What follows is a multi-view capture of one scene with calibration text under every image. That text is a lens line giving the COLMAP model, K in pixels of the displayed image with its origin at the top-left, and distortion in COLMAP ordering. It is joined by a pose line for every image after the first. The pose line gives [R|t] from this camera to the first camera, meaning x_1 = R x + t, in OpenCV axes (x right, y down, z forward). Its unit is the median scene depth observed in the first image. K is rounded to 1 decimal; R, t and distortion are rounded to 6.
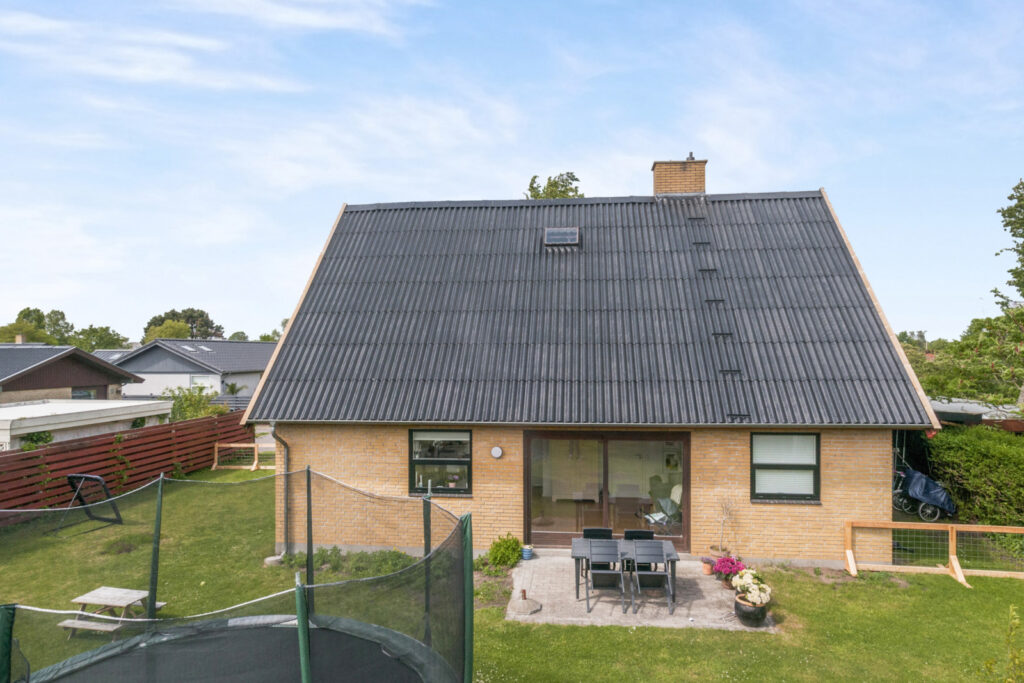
lens RADIAL K [[660.3, 0, 512.0], [0, 660.3, 341.5], [0, 0, 1]] dist [0.007585, 0.005495]
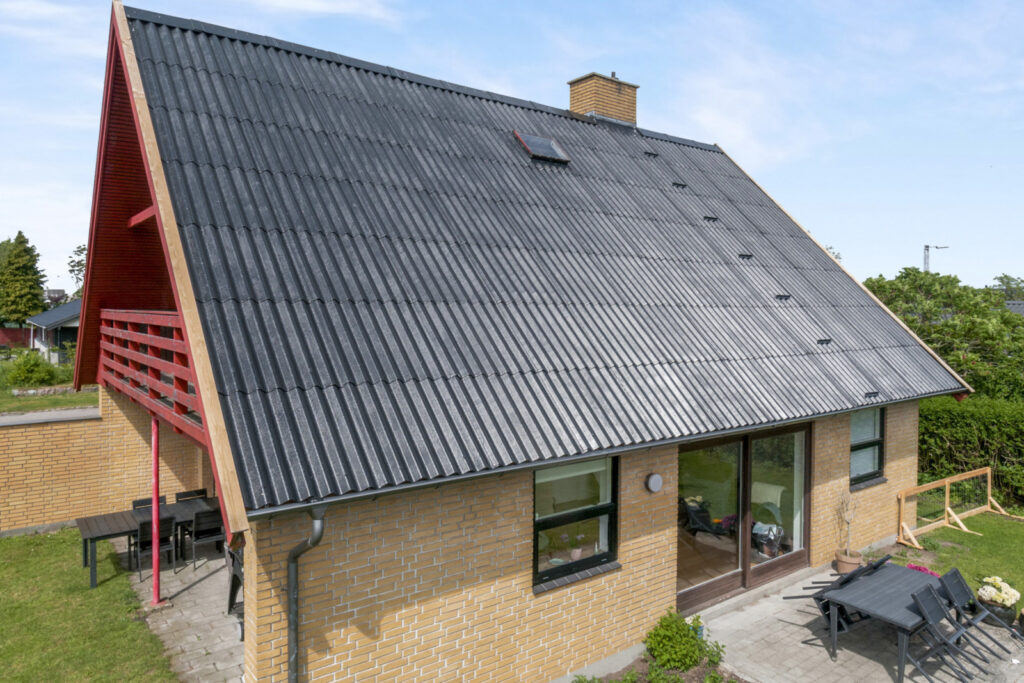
lens RADIAL K [[660.3, 0, 512.0], [0, 660.3, 341.5], [0, 0, 1]] dist [0.007585, 0.005495]
pose [[0.743175, -0.027526, 0.668531, -0.533720], [-0.011575, 0.998475, 0.053978, 0.005783], [-0.668997, -0.047854, 0.741723, 0.657152]]
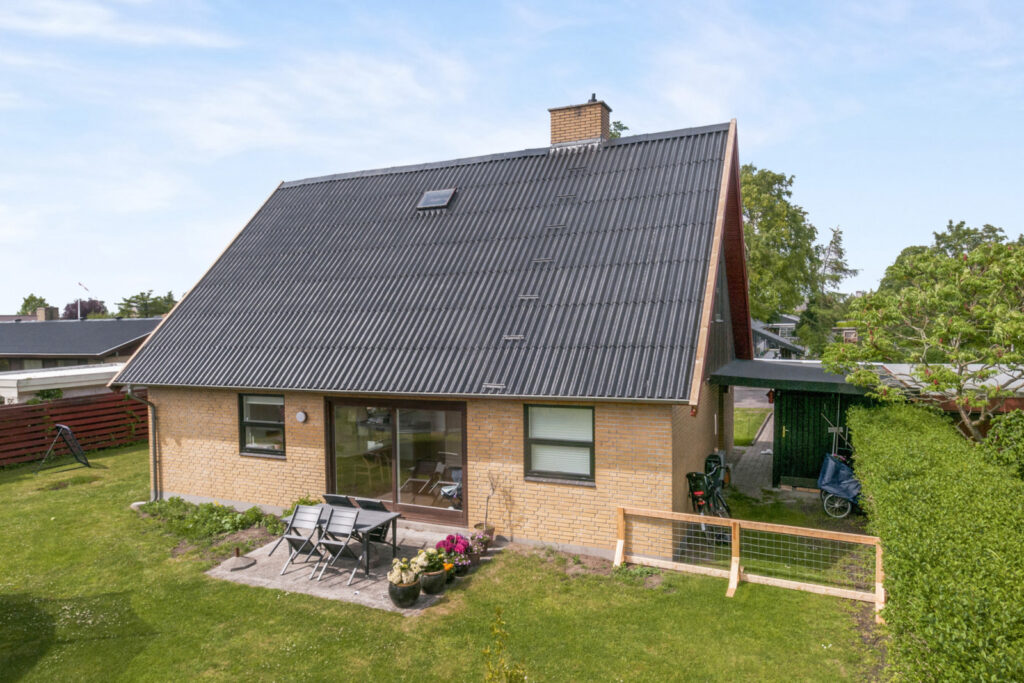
lens RADIAL K [[660.3, 0, 512.0], [0, 660.3, 341.5], [0, 0, 1]] dist [0.007585, 0.005495]
pose [[0.948565, -0.004537, -0.316550, 0.631029], [0.020247, 0.998720, 0.046357, 0.008841], [0.315935, -0.050382, 0.947442, 0.135450]]
